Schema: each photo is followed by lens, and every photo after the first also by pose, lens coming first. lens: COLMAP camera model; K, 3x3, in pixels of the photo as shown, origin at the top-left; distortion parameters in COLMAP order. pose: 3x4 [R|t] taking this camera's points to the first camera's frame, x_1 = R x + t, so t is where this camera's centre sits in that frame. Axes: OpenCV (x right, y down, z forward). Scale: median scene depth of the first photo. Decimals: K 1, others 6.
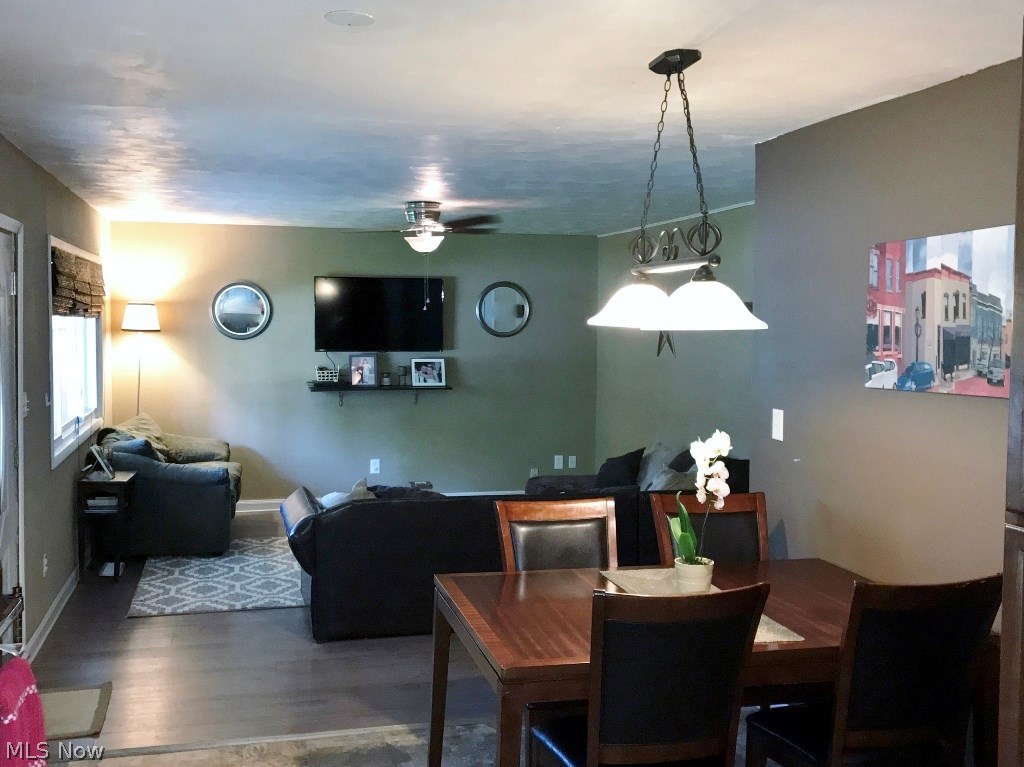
lens RADIAL K [[1095.2, 0, 519.2], [0, 1095.2, 379.2], [0, 0, 1]] dist [0.226127, -0.668456]
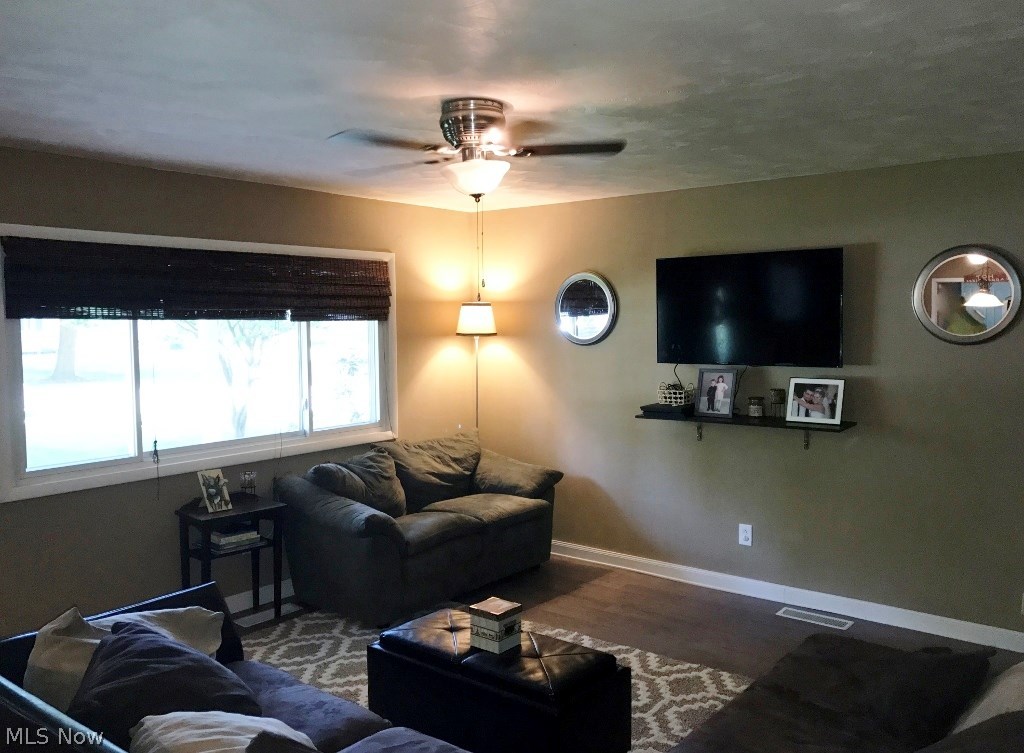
lens RADIAL K [[858.4, 0, 512.0], [0, 858.4, 376.5], [0, 0, 1]] dist [0.031785, -0.005847]
pose [[0.601697, 0.040930, -0.797675, 0.223760], [-0.034084, 0.999092, 0.025555, -0.029439], [0.797997, 0.011811, 0.602546, 0.629459]]
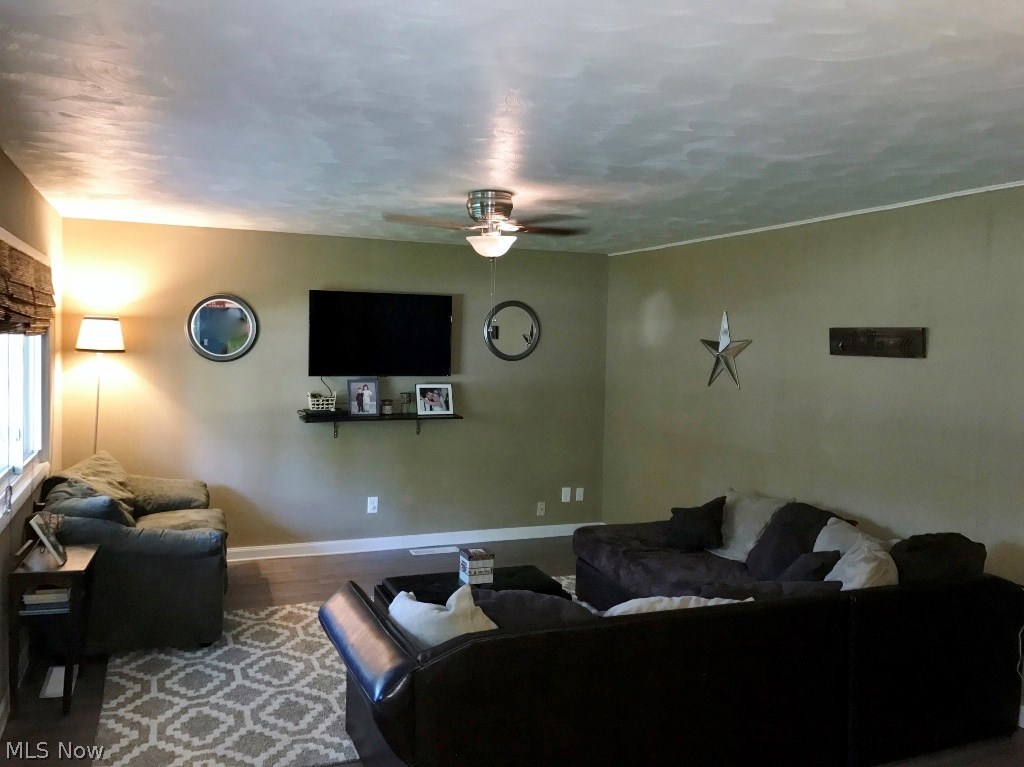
lens RADIAL K [[845.5, 0, 515.4], [0, 845.5, 376.2], [0, 0, 1]] dist [0.051175, -0.040423]
pose [[0.990133, 0.008005, 0.139899, -0.126367], [-0.006697, 0.999929, -0.009819, -0.020978], [-0.139968, 0.008785, 0.990117, 0.338600]]
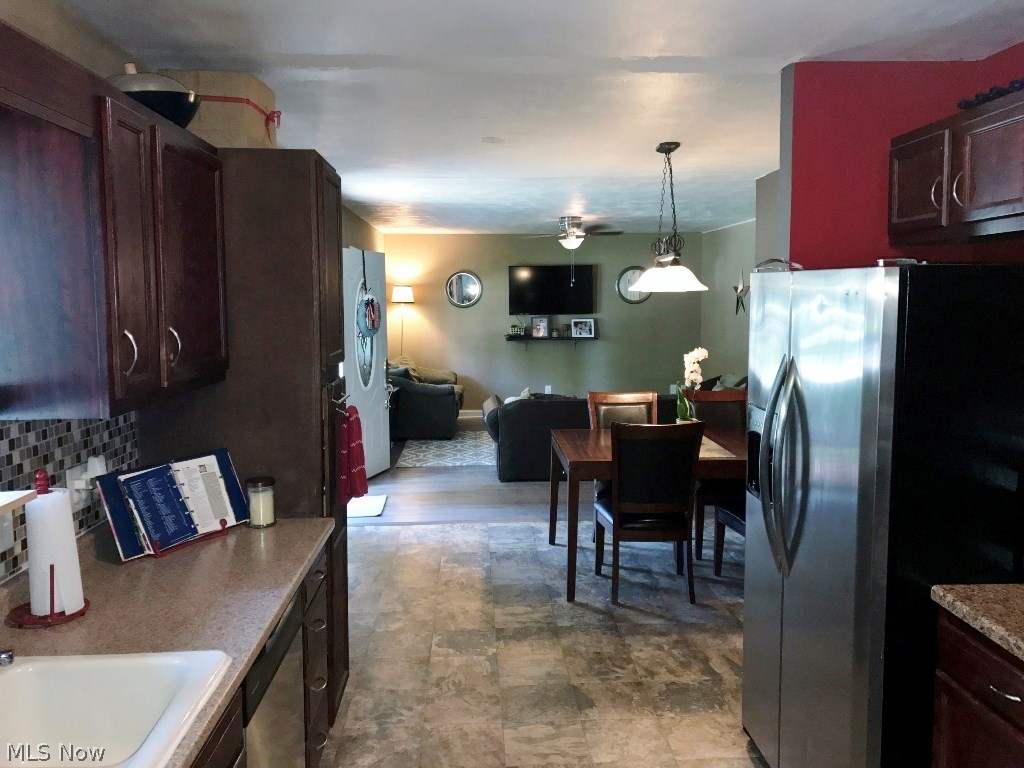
lens RADIAL K [[845.5, 0, 515.4], [0, 845.5, 376.7], [0, 0, 1]] dist [0.051175, -0.040423]
pose [[0.979736, 0.004228, -0.200250, 0.065193], [0.003828, 0.999199, 0.039824, 0.015012], [0.200258, -0.039783, 0.978935, -0.170503]]
